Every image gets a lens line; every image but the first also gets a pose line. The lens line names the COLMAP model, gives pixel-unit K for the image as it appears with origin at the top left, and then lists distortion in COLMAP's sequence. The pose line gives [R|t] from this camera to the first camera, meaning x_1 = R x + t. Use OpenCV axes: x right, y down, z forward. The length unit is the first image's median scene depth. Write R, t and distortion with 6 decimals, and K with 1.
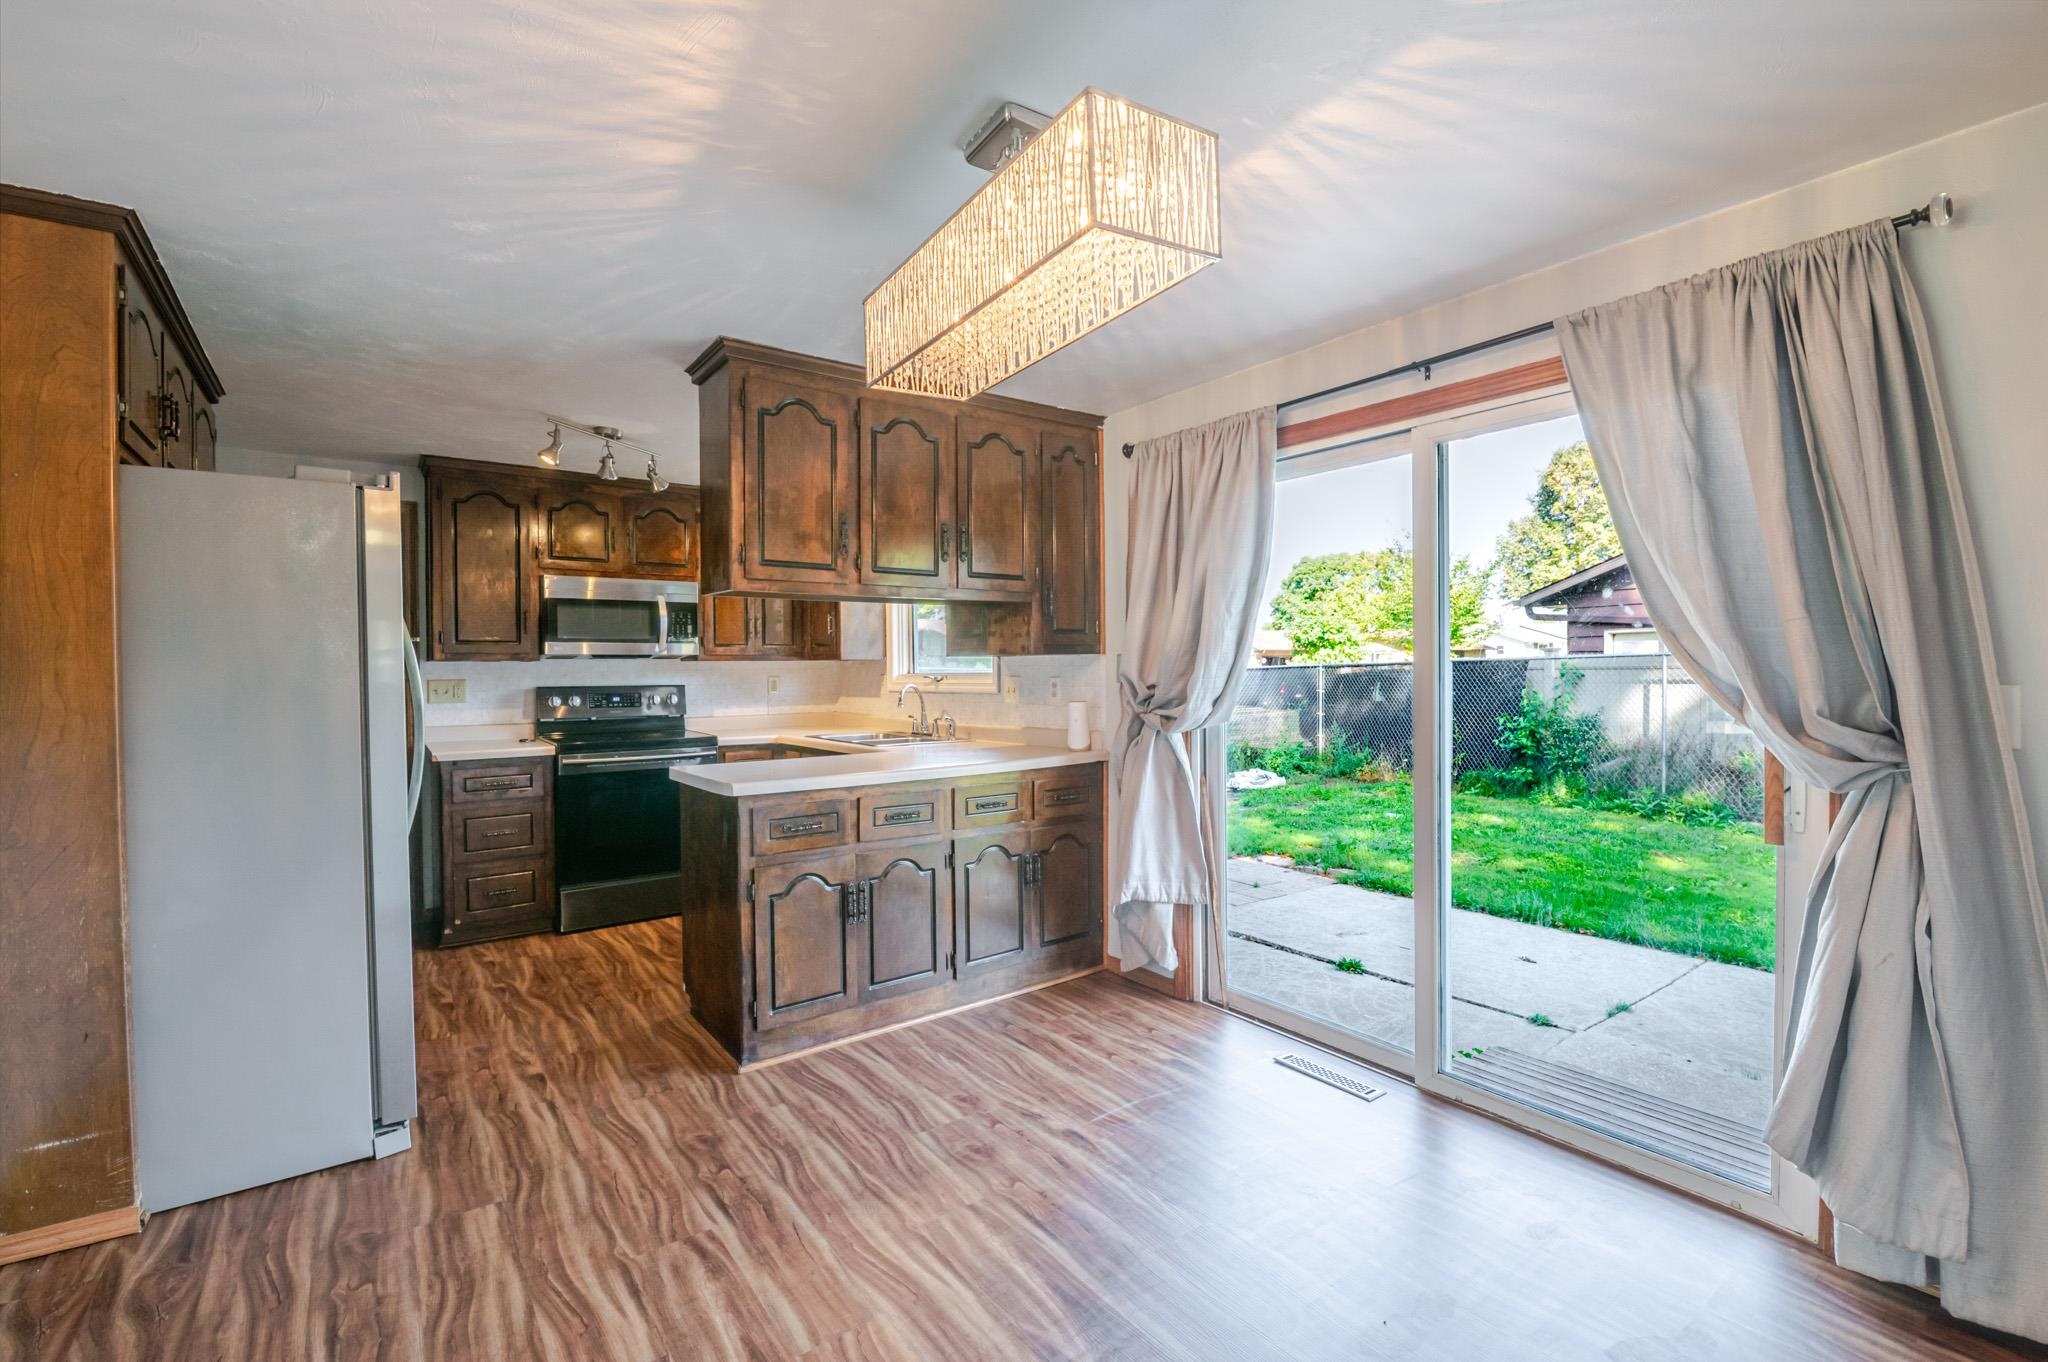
lens RADIAL K [[884.4, 0, 1035.8], [0, 884.4, 671.7], [0, 0, 1]] dist [-0.014864, -0.004081]
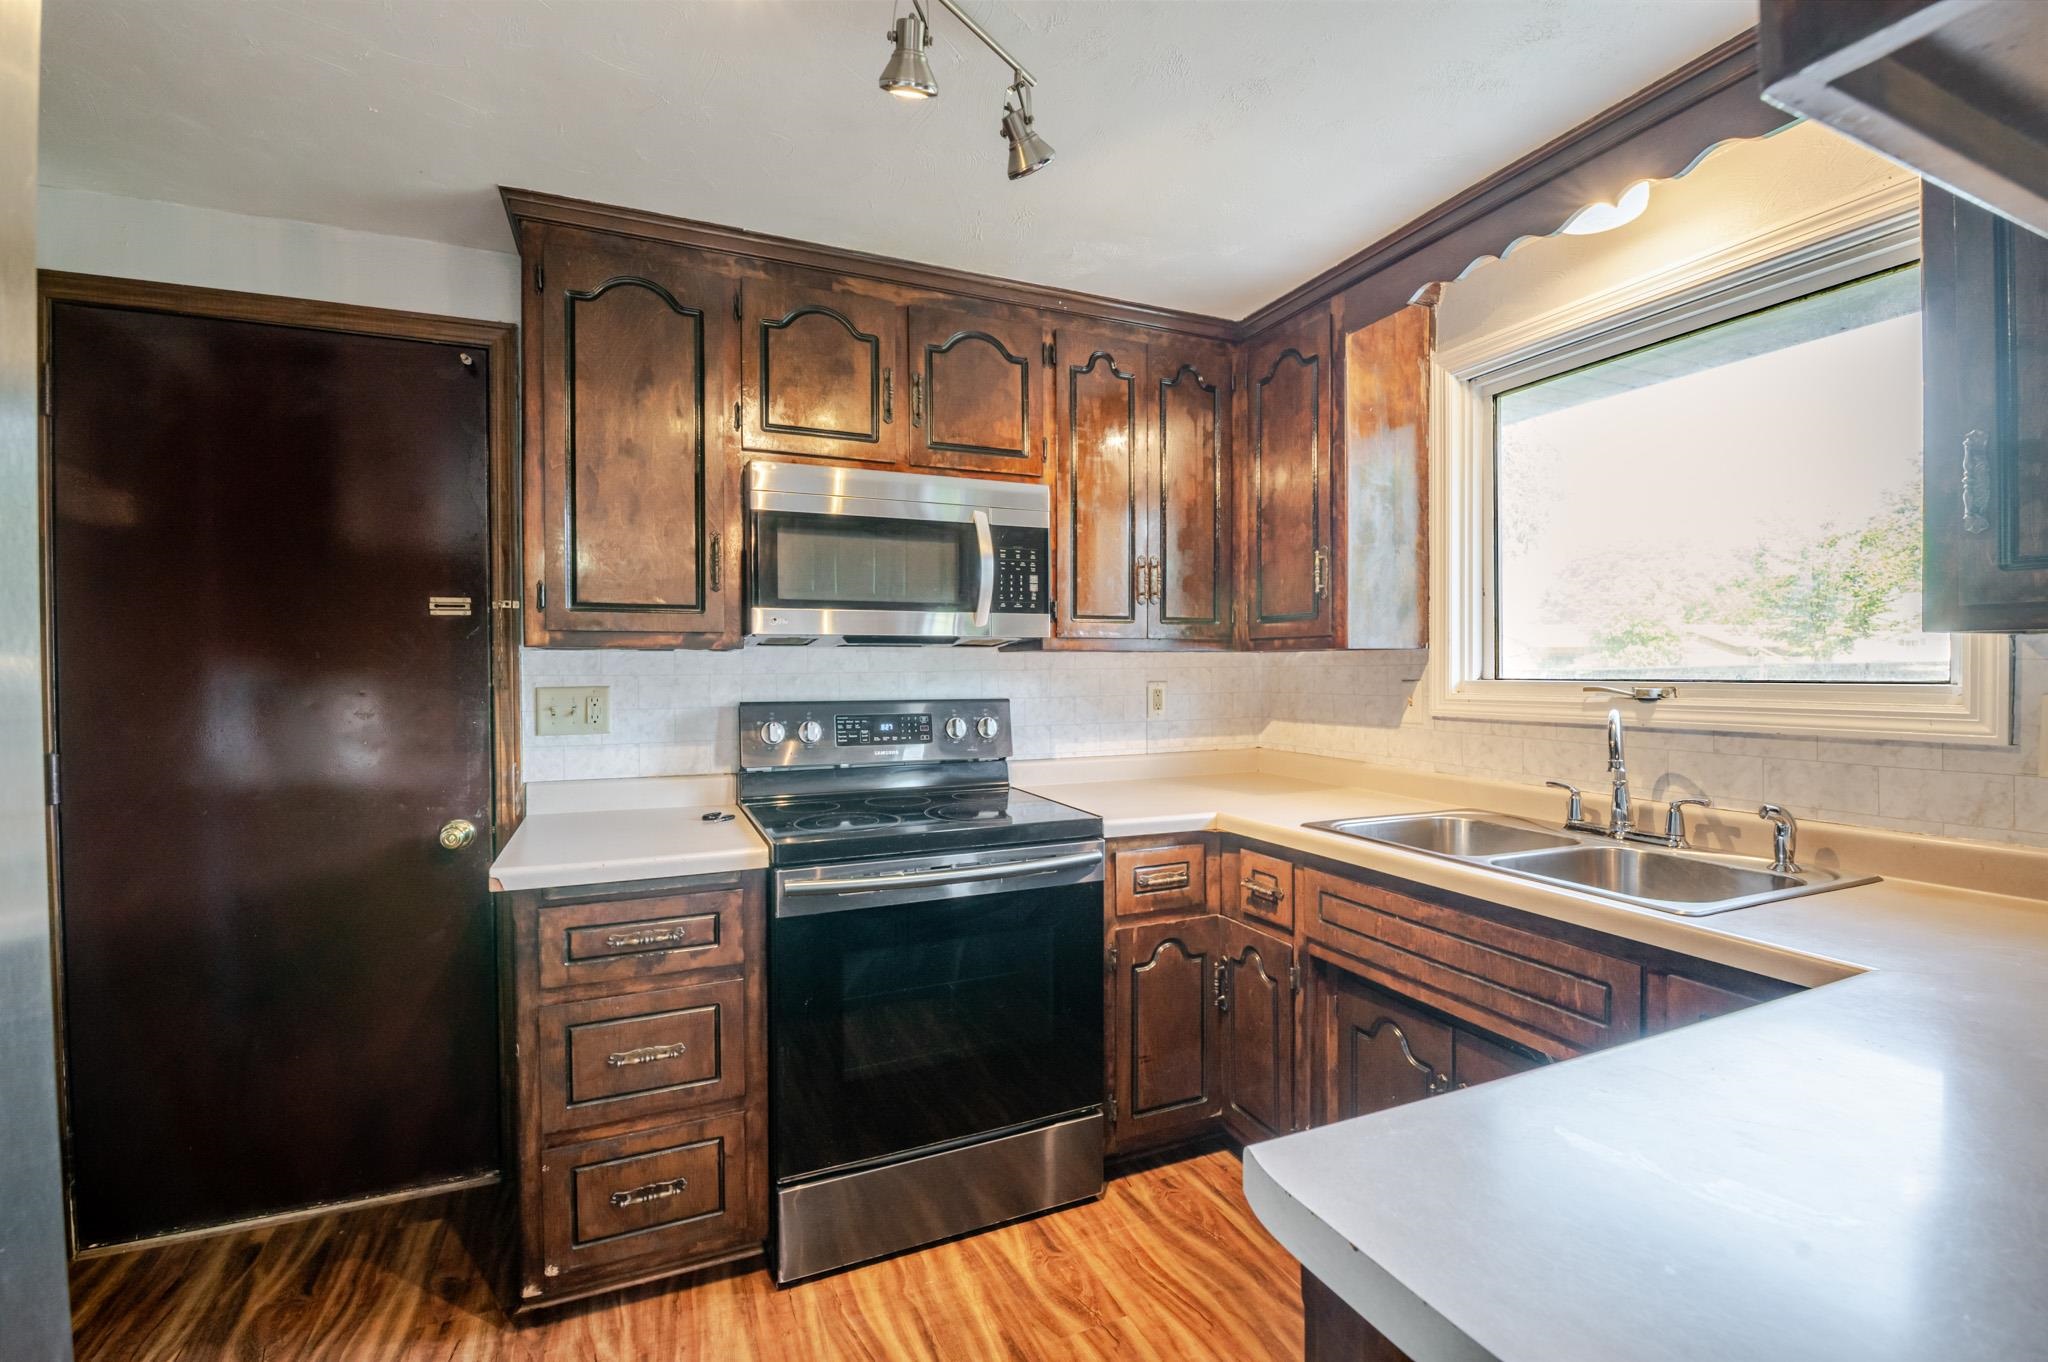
lens RADIAL K [[884.4, 0, 1023.0], [0, 884.4, 669.8], [0, 0, 1]] dist [-0.014864, -0.004081]
pose [[0.970719, 0.005530, -0.240154, -0.295313], [-0.005548, 0.999984, 0.000602, -0.002194], [0.240154, 0.000747, 0.970735, 0.559221]]
